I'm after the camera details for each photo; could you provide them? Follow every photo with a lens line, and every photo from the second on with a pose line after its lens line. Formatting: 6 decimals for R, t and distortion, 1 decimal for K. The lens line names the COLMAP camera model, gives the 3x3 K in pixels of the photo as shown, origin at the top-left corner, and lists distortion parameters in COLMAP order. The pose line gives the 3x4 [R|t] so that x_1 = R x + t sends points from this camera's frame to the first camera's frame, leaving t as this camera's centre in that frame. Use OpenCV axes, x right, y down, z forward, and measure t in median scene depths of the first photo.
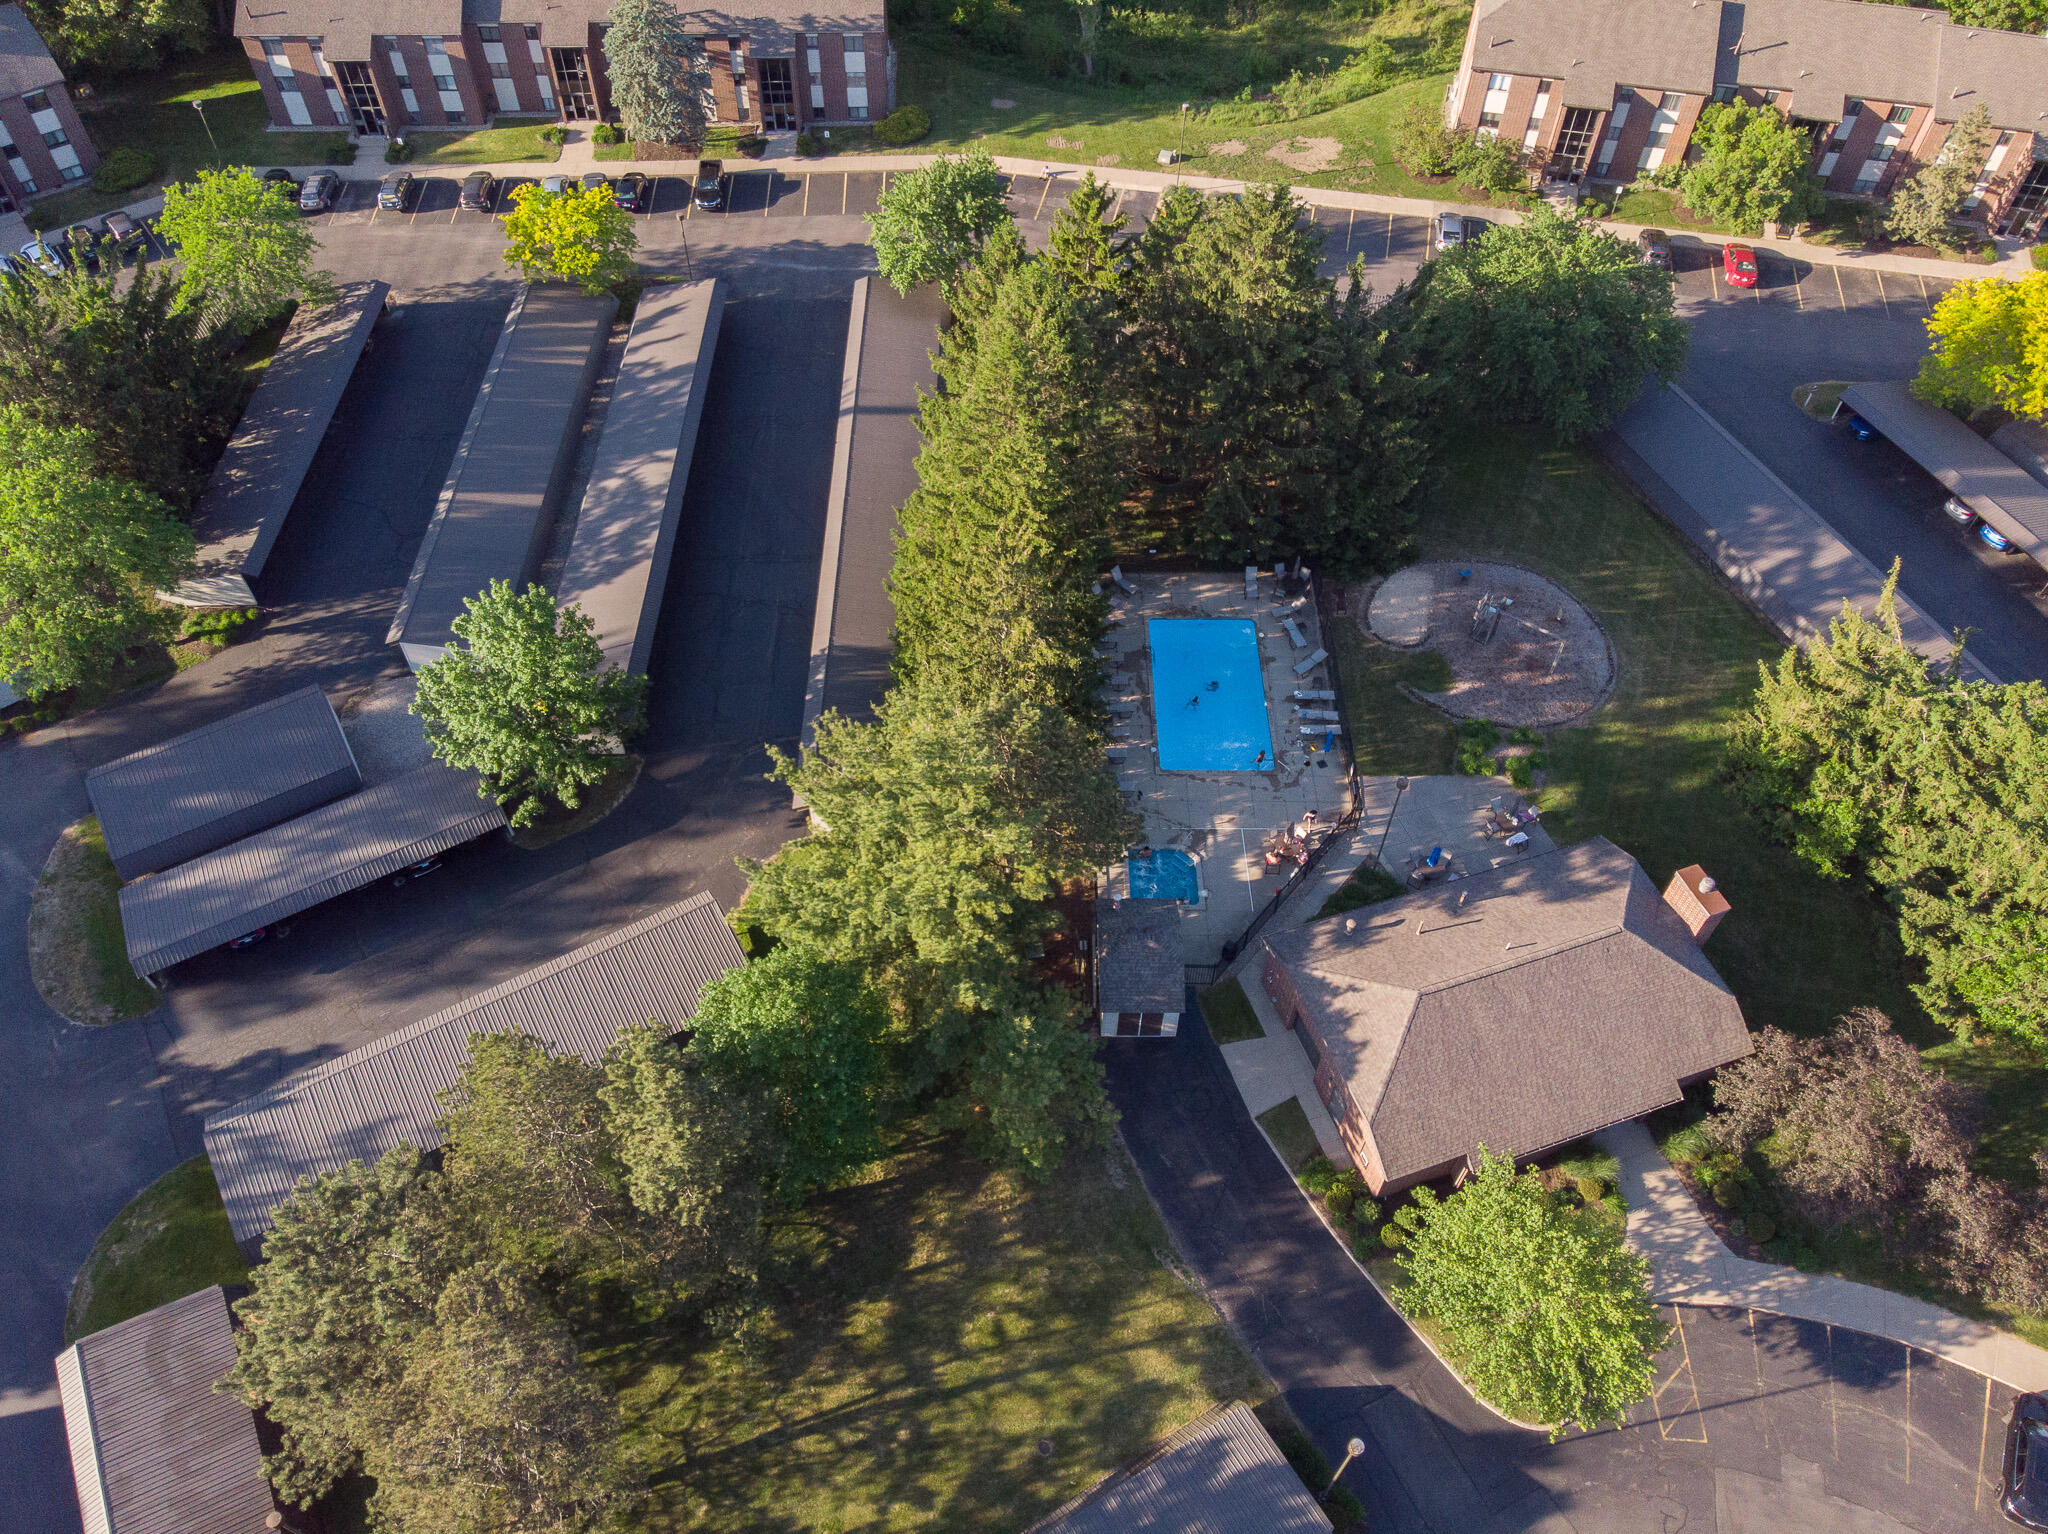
lens RADIAL K [[1431.5, 0, 1024.0], [0, 1431.5, 767.0], [0, 0, 1]] dist [-0.001840, 0.002418]
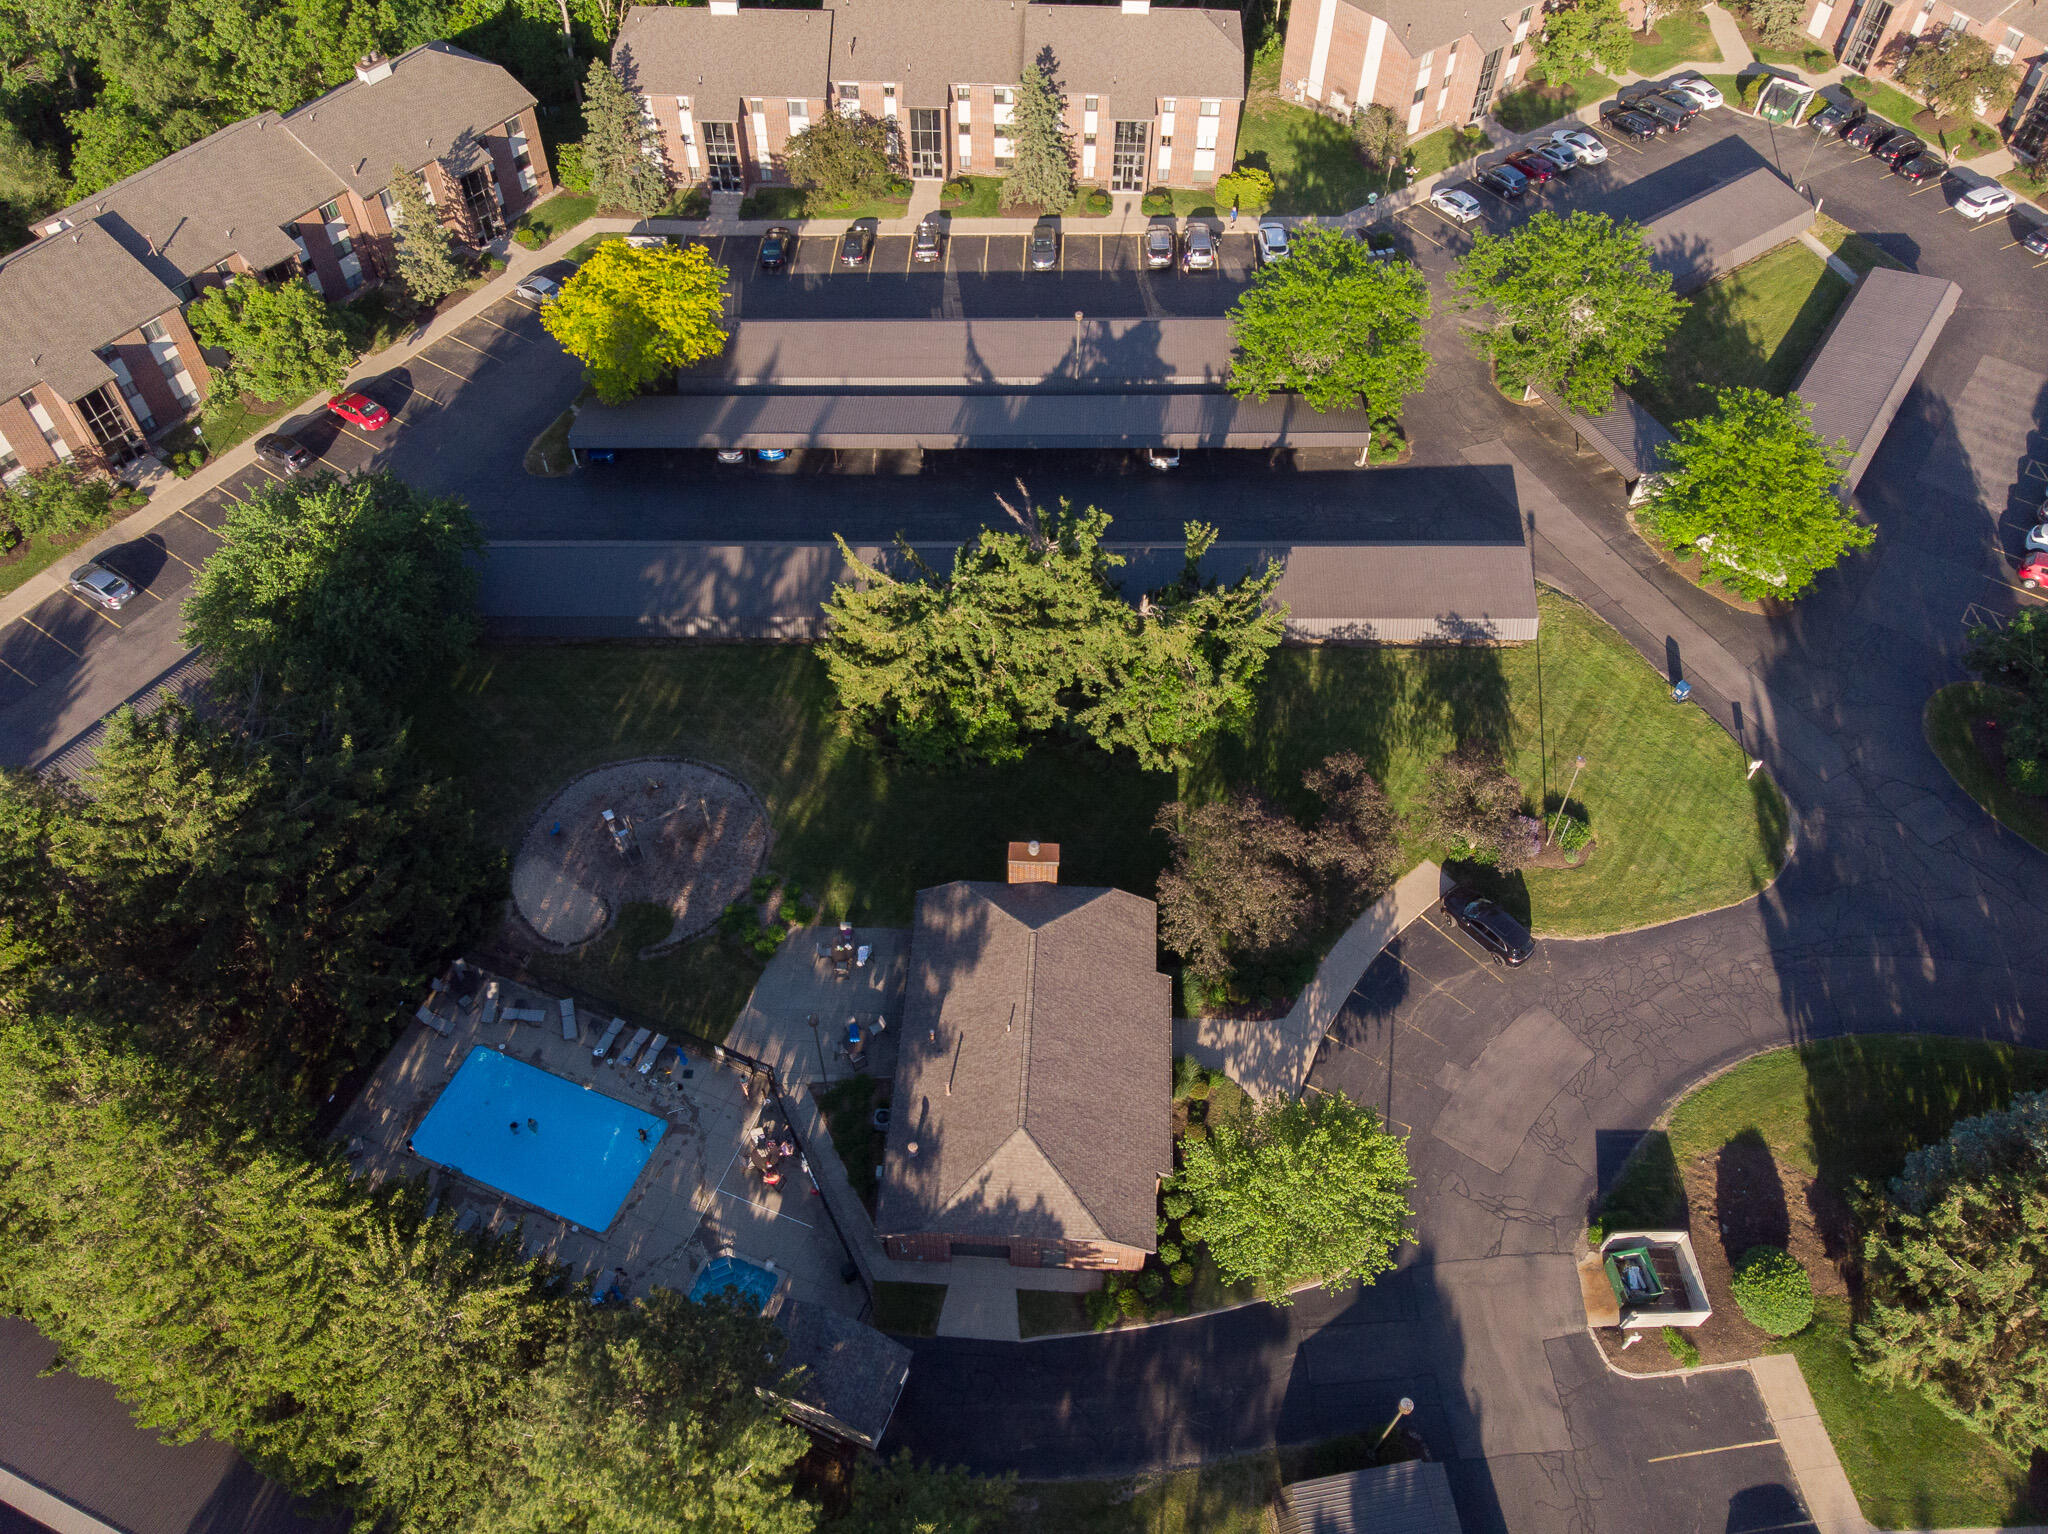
lens RADIAL K [[1496.1, 0, 1024.0], [0, 1496.1, 767.0], [0, 0, 1]] dist [-0.003293, 0.005051]
pose [[0.380568, -0.722480, 0.577227, -0.124939], [0.733932, 0.615716, 0.286771, -0.247324], [-0.562594, 0.314509, 0.764573, 0.085334]]
